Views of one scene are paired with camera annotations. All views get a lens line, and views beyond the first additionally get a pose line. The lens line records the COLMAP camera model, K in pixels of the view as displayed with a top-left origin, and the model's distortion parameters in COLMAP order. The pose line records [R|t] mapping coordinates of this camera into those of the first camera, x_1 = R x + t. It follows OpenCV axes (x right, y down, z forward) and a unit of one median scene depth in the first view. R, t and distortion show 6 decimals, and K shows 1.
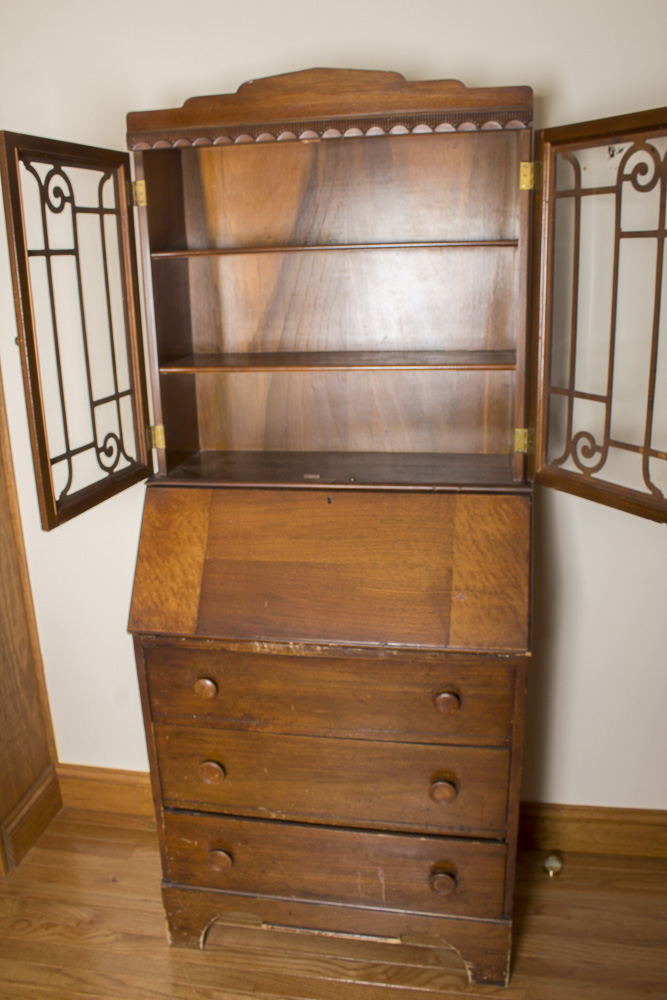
lens RADIAL K [[820.7, 0, 332.6], [0, 820.7, 500.7], [0, 0, 1]] dist [-0.147764, 0.108505]
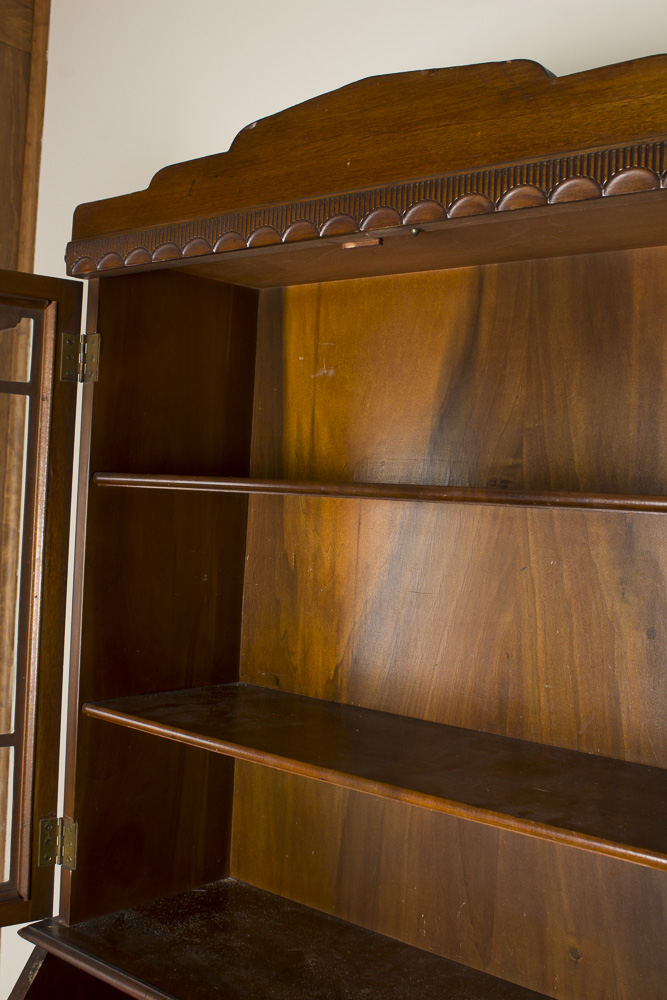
lens RADIAL K [[1121.2, 0, 335.8], [0, 1121.2, 506.6], [0, 0, 1]] dist [-0.073393, 0.000000]
pose [[0.859083, 0.079354, -0.505647, 0.244704], [-0.221207, 0.948445, -0.226980, -0.157380], [0.461566, 0.306848, 0.832347, 0.478054]]
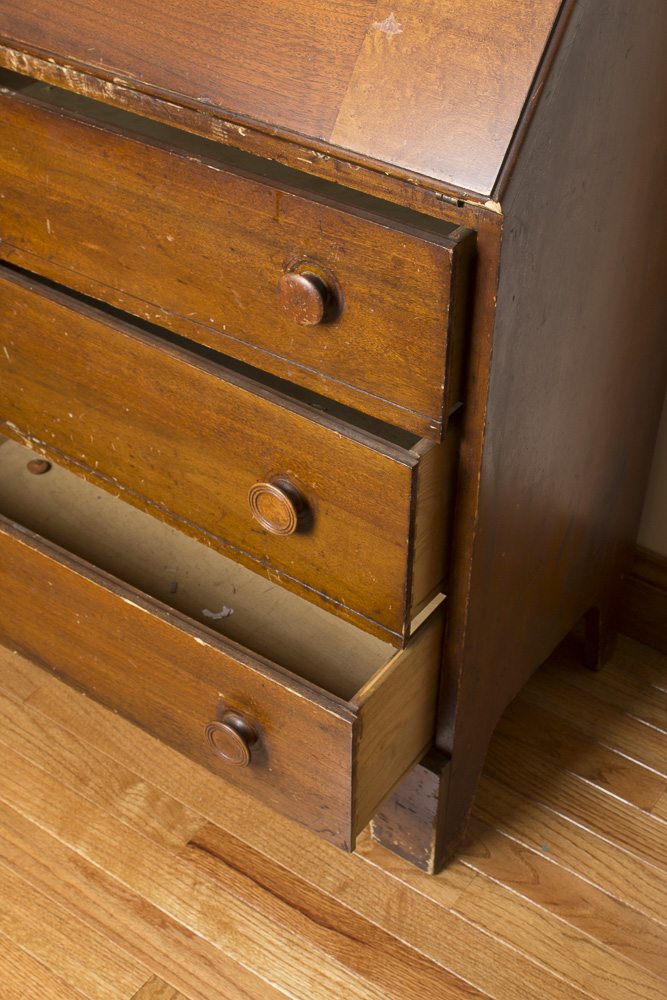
lens RADIAL K [[1348.8, 0, 341.0], [0, 1348.8, 489.8], [0, 0, 1]] dist [-0.051204, 0.000000]
pose [[0.898992, 0.311207, -0.308162, 0.371274], [-0.163182, 0.890970, 0.423727, 0.043389], [0.406429, -0.330641, 0.851758, 0.332930]]
